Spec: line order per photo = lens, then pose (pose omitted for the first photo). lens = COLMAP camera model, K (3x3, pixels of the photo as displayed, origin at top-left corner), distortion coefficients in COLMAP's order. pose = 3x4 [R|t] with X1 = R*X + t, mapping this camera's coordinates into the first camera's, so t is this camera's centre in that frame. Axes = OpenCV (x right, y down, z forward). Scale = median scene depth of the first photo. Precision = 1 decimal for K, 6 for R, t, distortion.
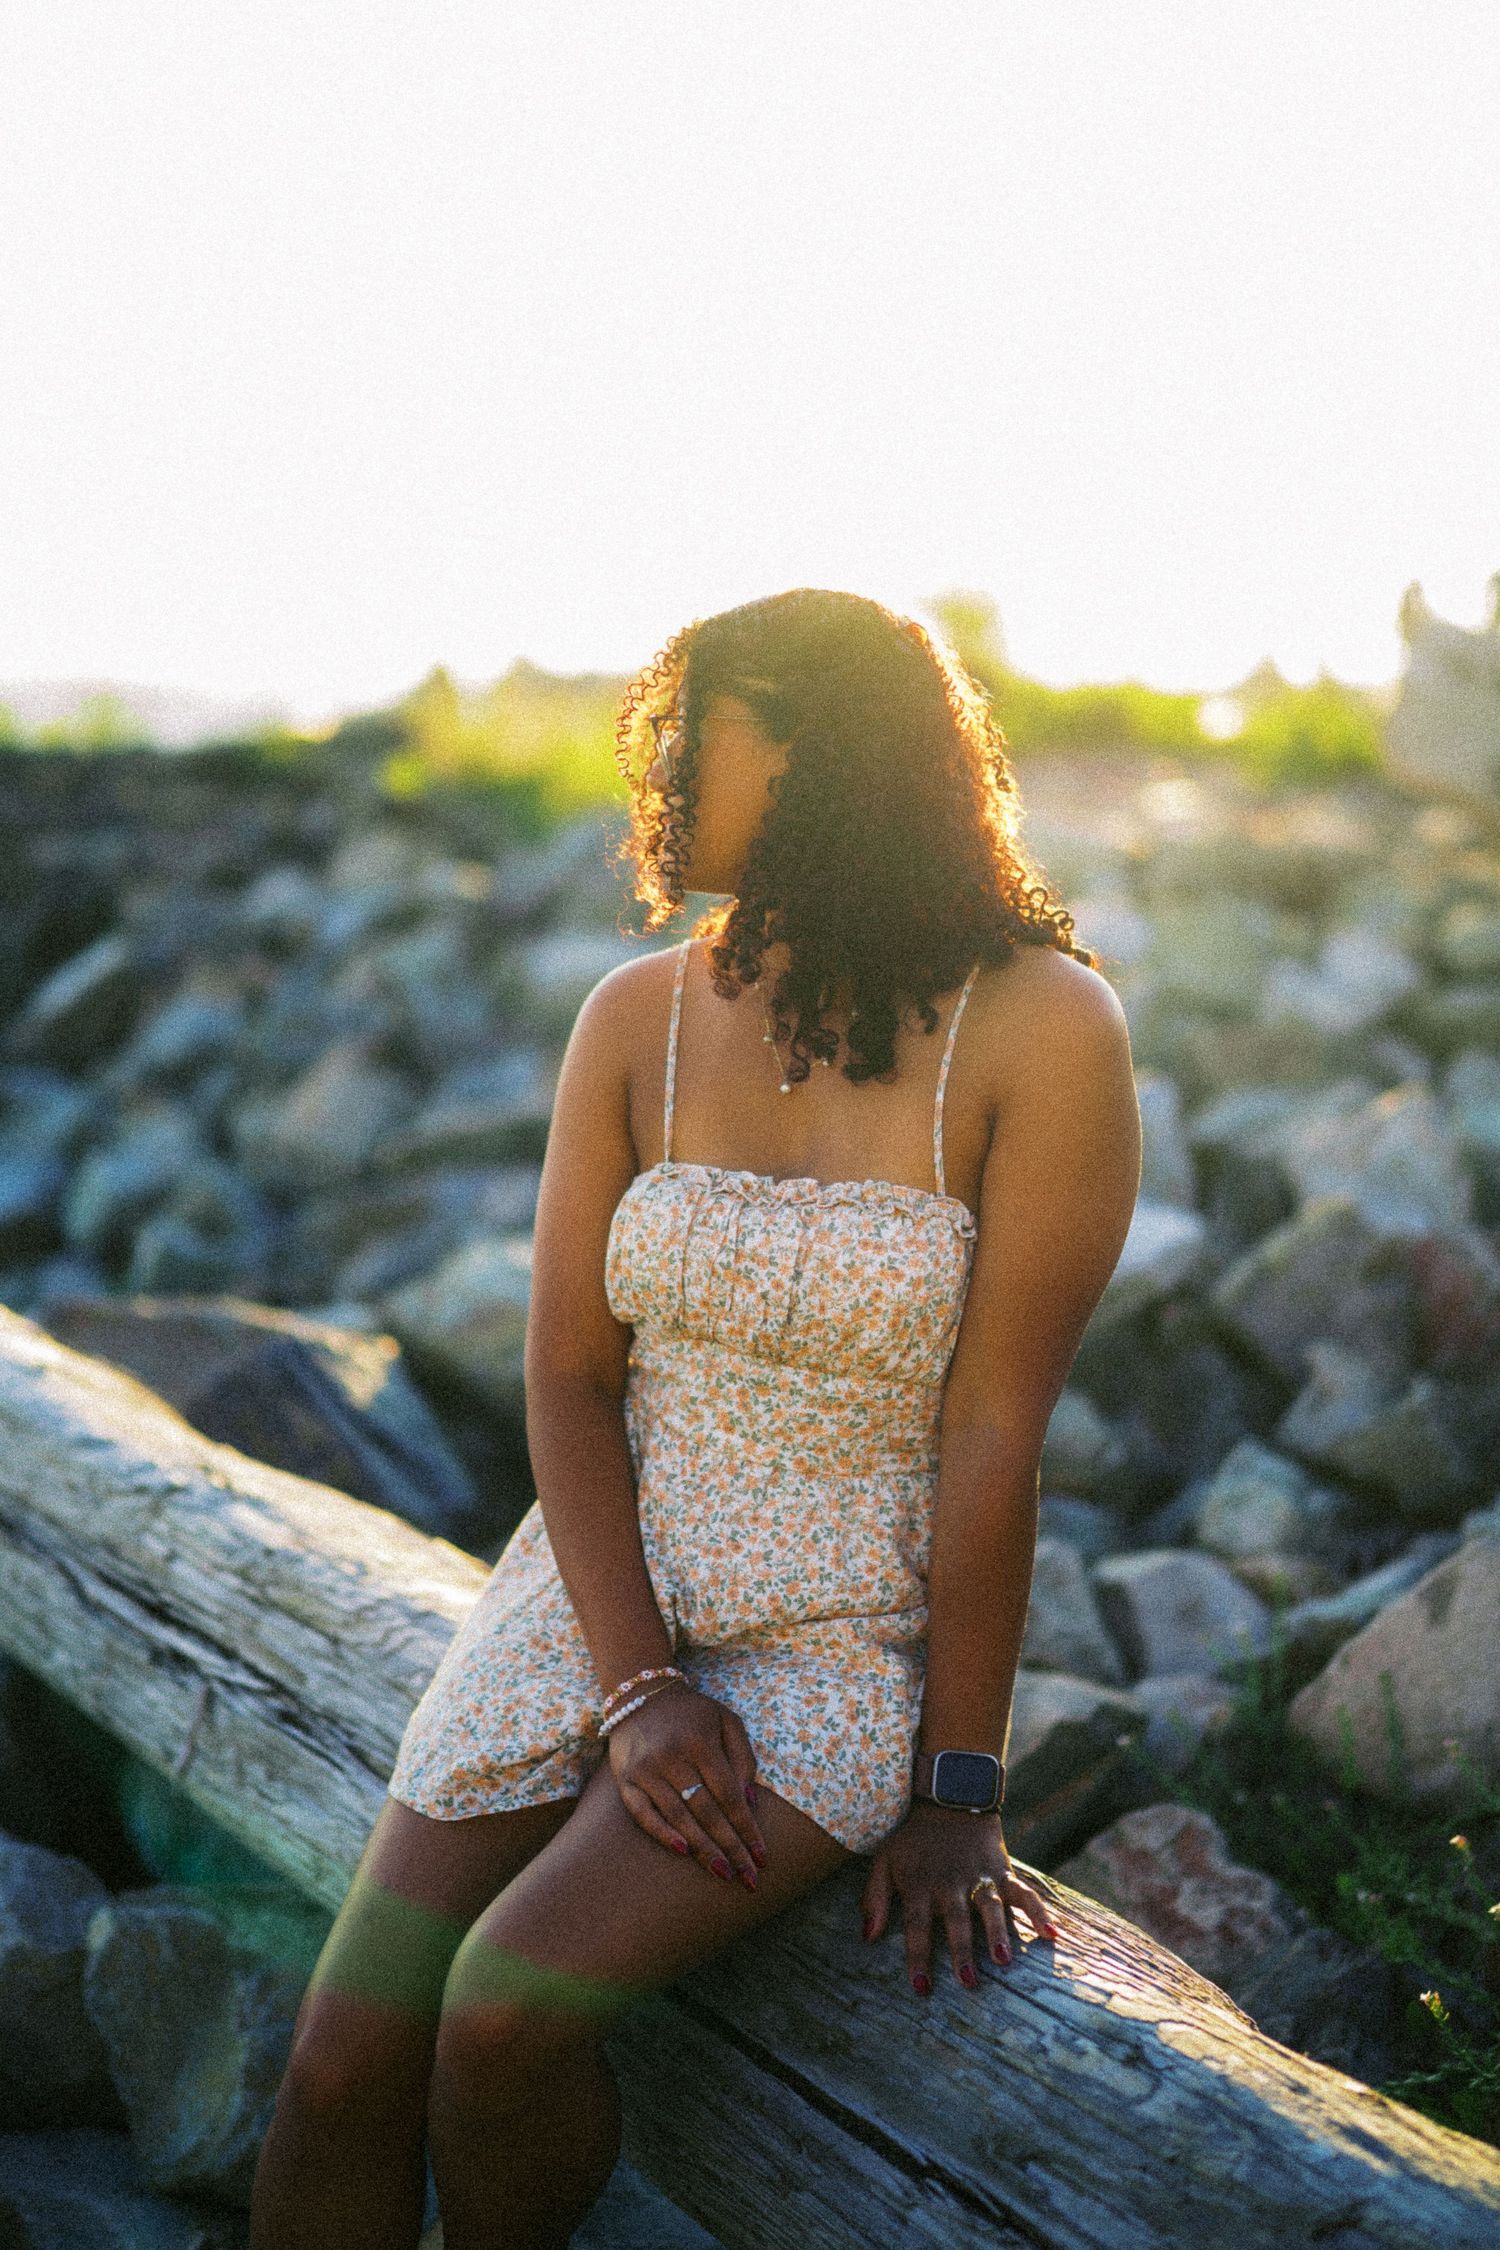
lens RADIAL K [[3133.2, 0, 761.1], [0, 3133.2, 1126.7], [0, 0, 1]] dist [-0.123119, 0.746209]
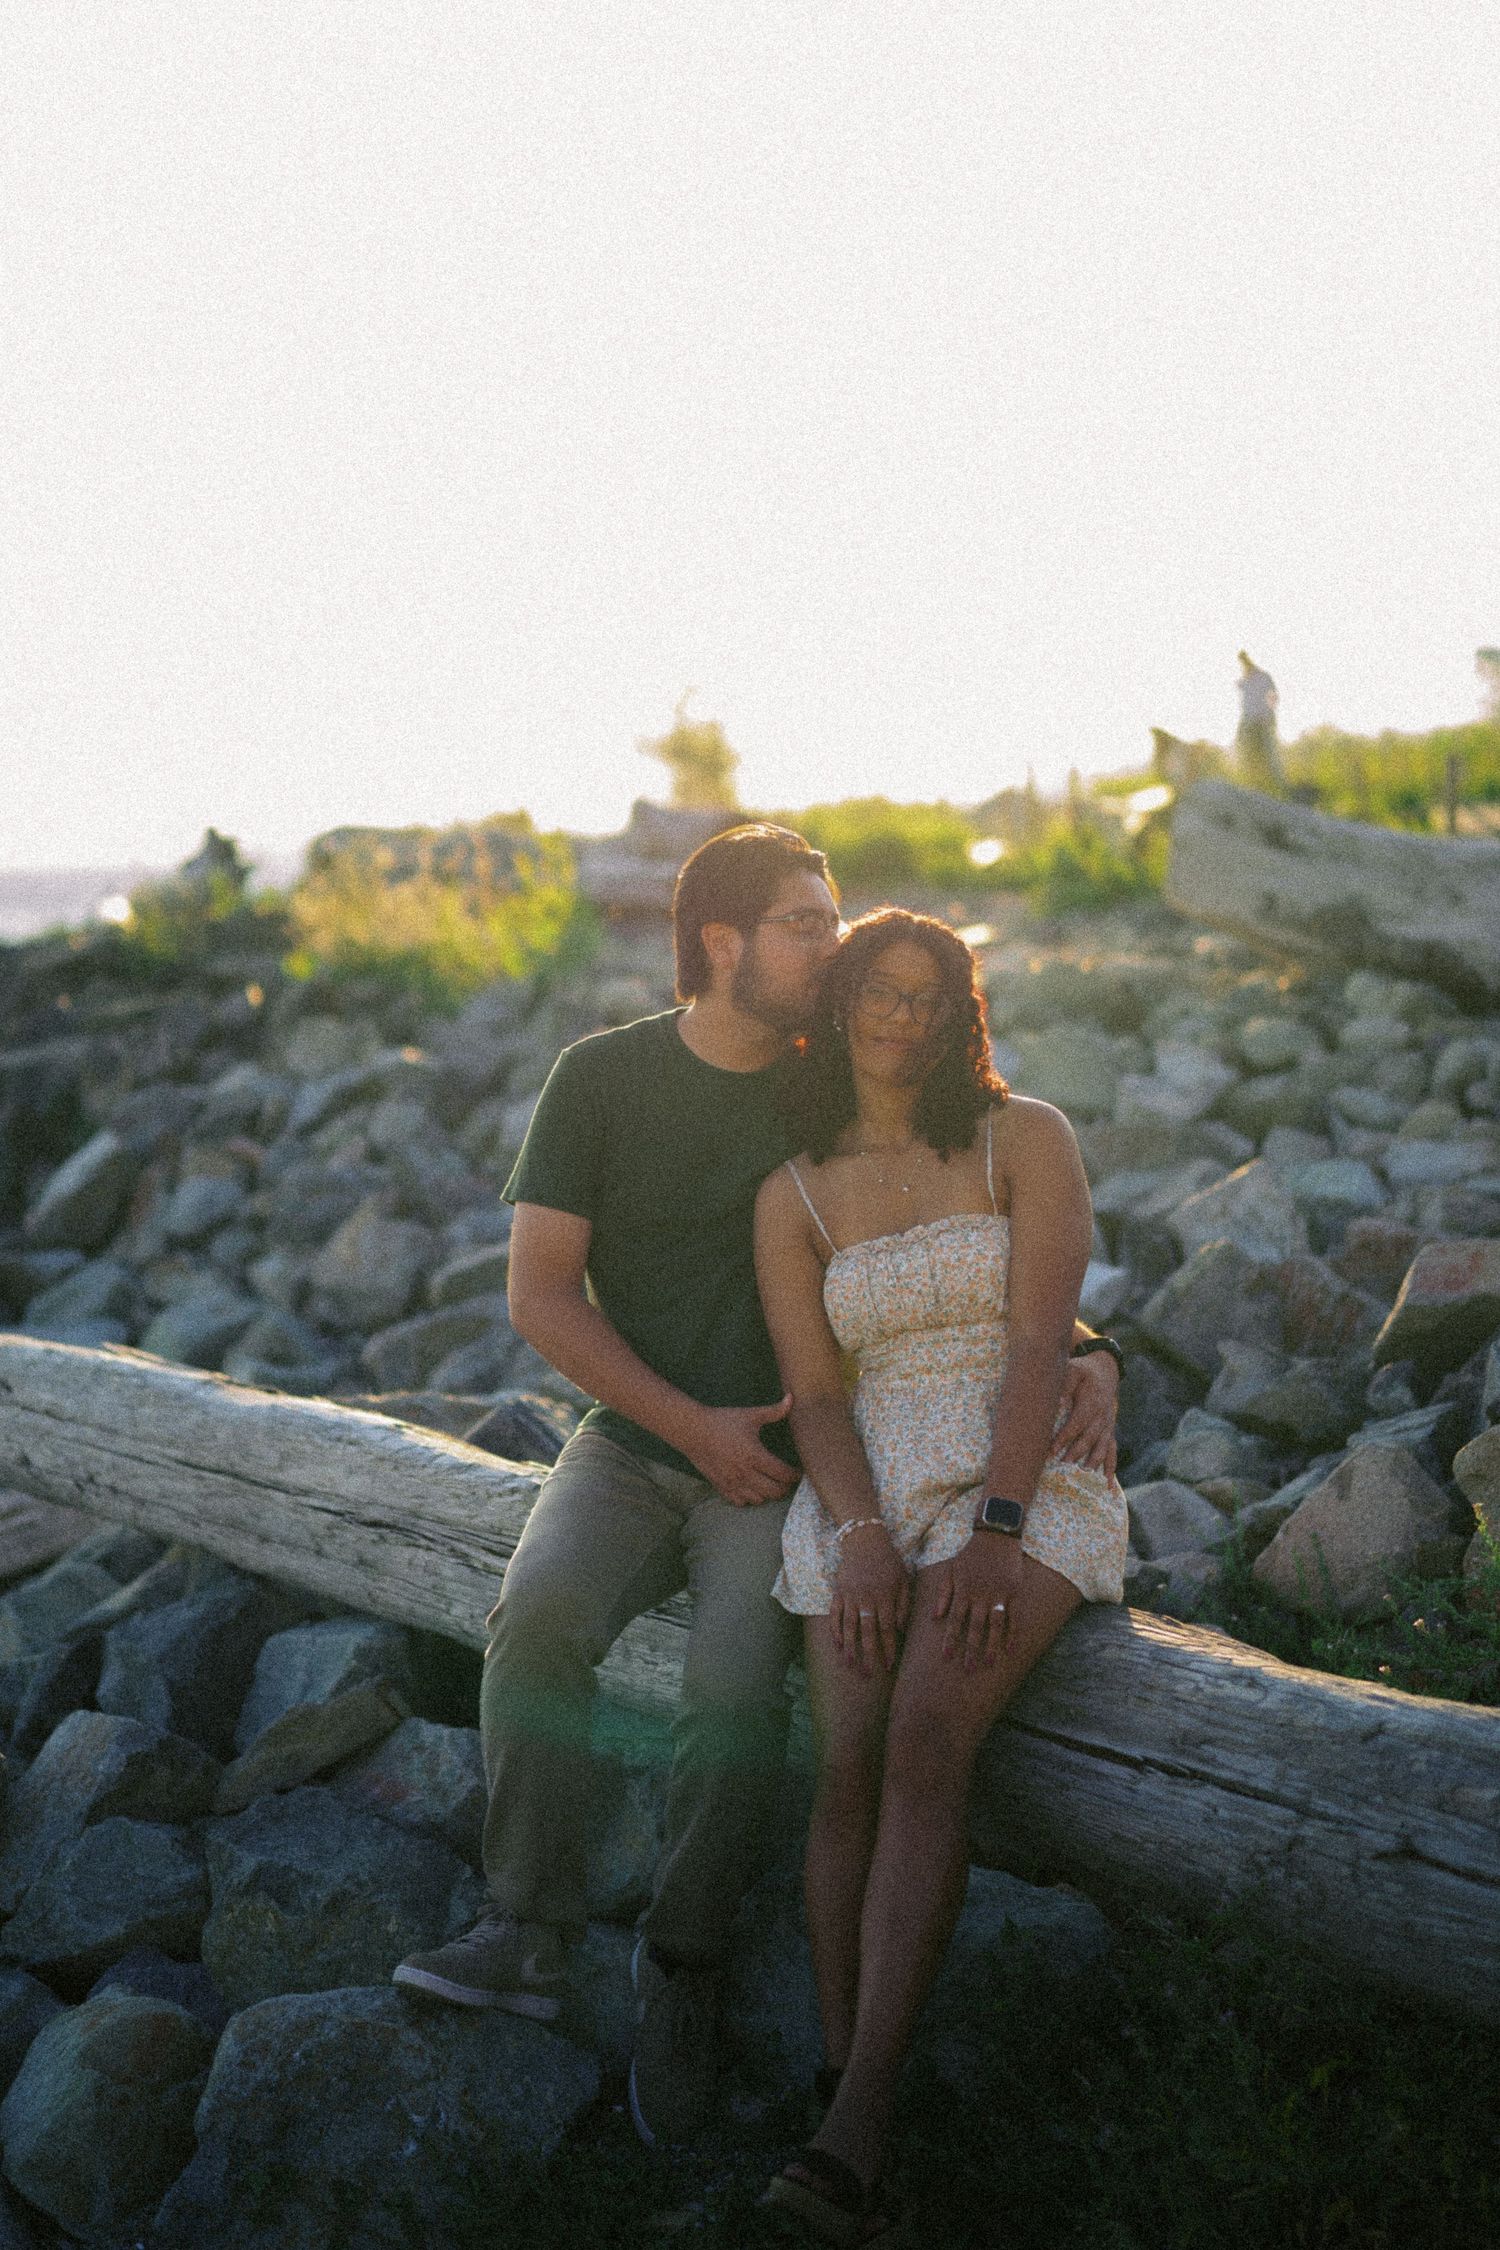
lens RADIAL K [[3133.2, 0, 761.1], [0, 3133.2, 1126.7], [0, 0, 1]] dist [-0.123119, 0.746209]
pose [[0.992359, -0.086622, 0.087865, -0.160799], [0.089984, 0.995327, -0.035038, 0.002600], [-0.084419, 0.042677, 0.995516, -0.445158]]
